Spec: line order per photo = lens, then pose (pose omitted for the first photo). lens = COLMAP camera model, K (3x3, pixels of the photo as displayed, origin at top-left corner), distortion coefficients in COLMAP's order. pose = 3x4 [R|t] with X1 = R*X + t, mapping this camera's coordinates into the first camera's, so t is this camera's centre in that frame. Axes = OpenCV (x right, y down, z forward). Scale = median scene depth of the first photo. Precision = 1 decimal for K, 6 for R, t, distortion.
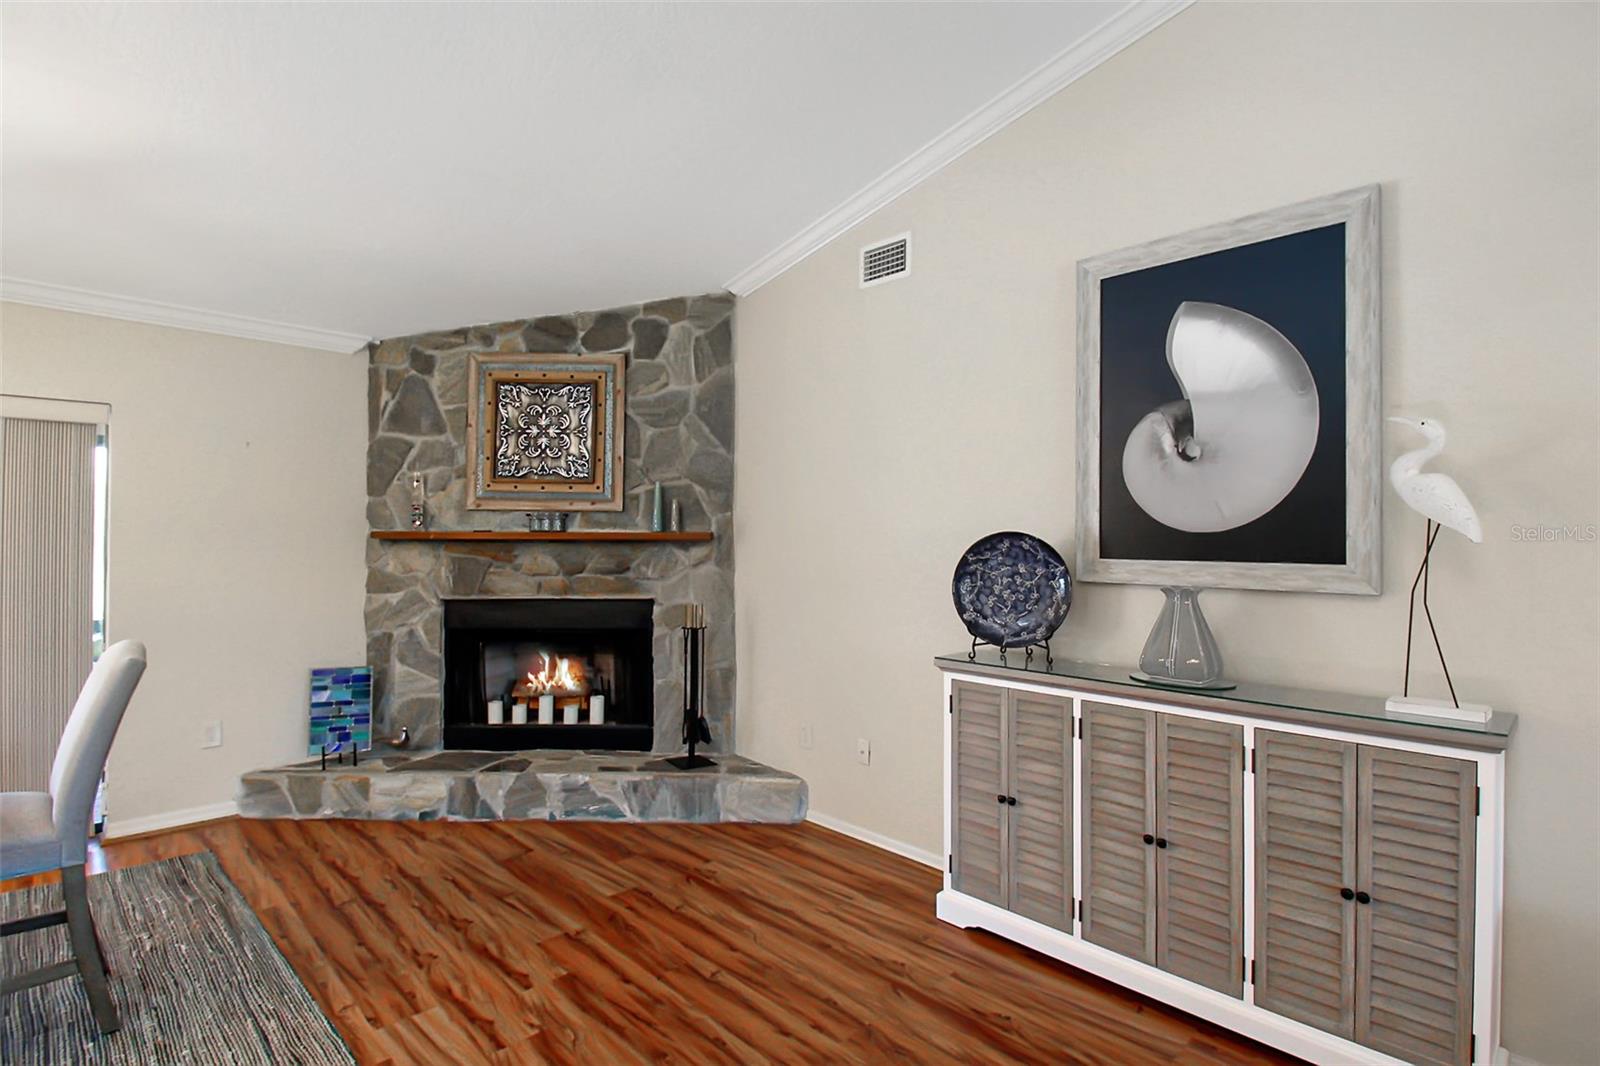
lens RADIAL K [[791.9, 0, 800.7], [0, 791.9, 526.0], [0, 0, 1]] dist [0.000136, -0.010911]
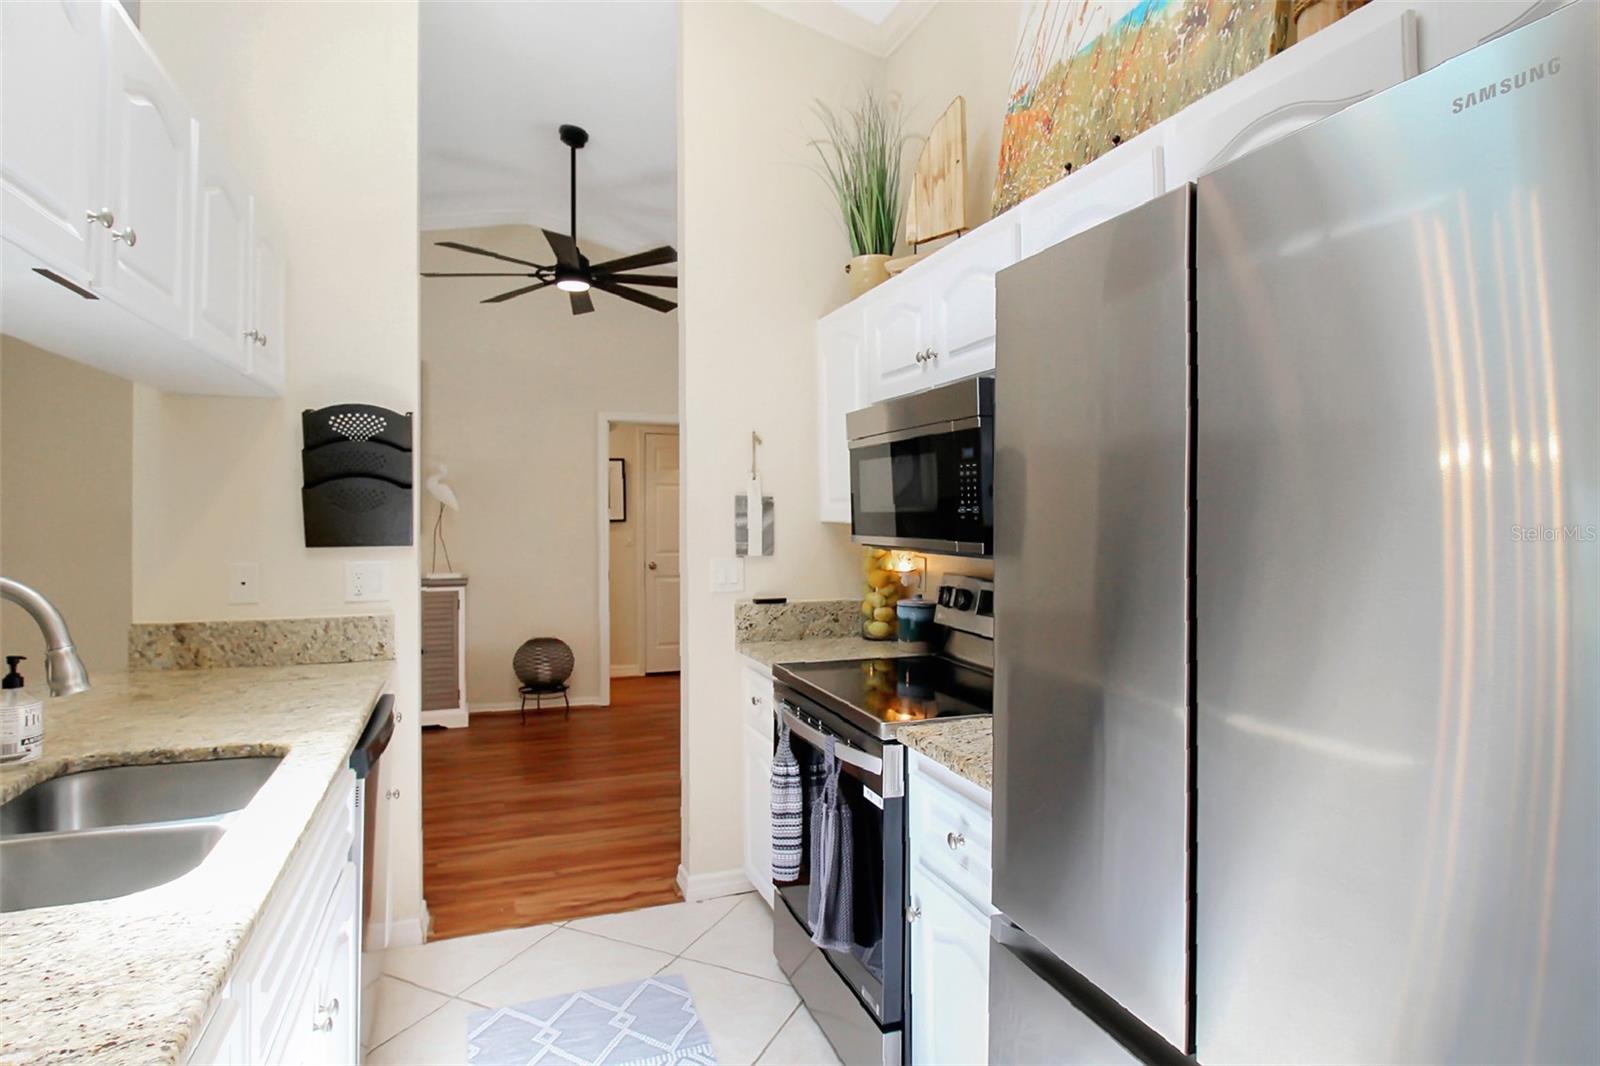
lens RADIAL K [[840.6, 0, 804.9], [0, 840.6, 507.0], [0, 0, 1]] dist [-0.014795, -0.000743]
pose [[0.386939, 0.001780, 0.922104, -0.594627], [-0.014032, 0.999894, 0.003958, -0.009582], [-0.921999, -0.014470, 0.386923, -0.540591]]
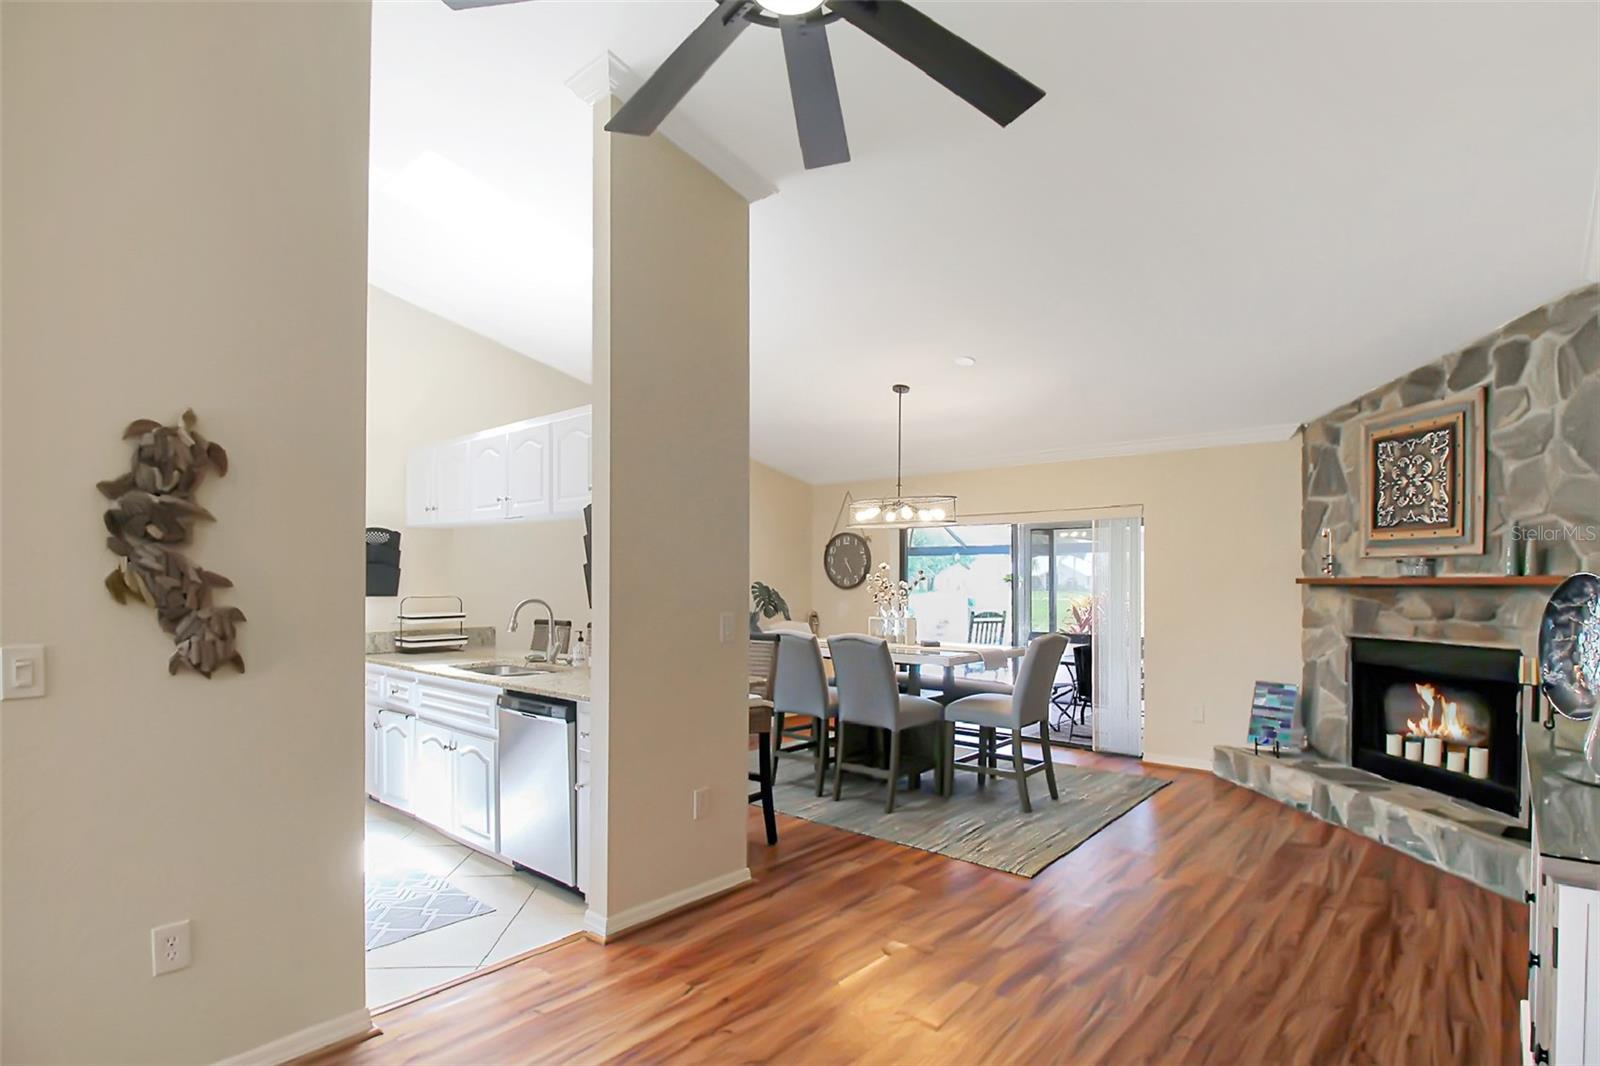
lens RADIAL K [[808.2, 0, 800.2], [0, 808.2, 575.5], [0, 0, 1]] dist [-0.000271, -0.000600]
pose [[0.073304, -0.012009, -0.997237, 0.673549], [0.013999, 0.999841, -0.011012, 0.005569], [0.997211, -0.013153, 0.073461, 0.116365]]
